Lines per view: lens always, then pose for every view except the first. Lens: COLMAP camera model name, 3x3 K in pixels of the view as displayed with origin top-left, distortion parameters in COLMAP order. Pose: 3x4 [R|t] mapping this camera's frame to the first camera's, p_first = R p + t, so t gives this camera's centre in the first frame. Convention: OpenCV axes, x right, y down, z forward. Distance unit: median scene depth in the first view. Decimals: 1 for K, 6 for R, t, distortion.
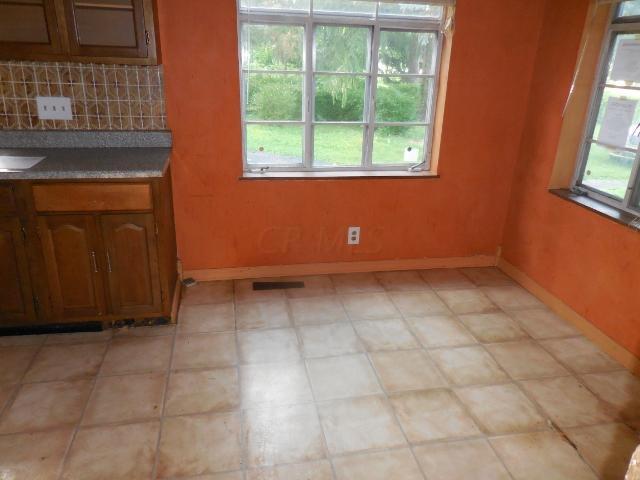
lens RADIAL K [[486.0, 0, 321.1], [0, 486.0, 237.5], [0, 0, 1]] dist [0.013977, -0.003292]
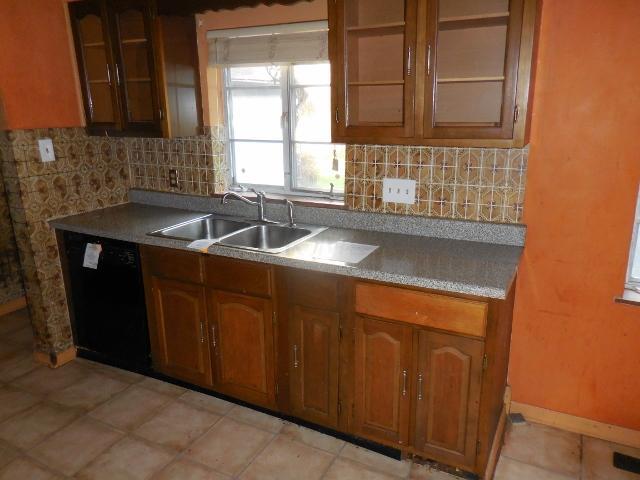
lens RADIAL K [[486.0, 0, 322.4], [0, 486.0, 240.8], [0, 0, 1]] dist [0.013977, -0.003292]
pose [[0.777717, 0.125528, -0.615953, -0.085839], [-0.180281, 0.983238, -0.027249, -0.123725], [0.602208, 0.132236, 0.787311, 0.211817]]
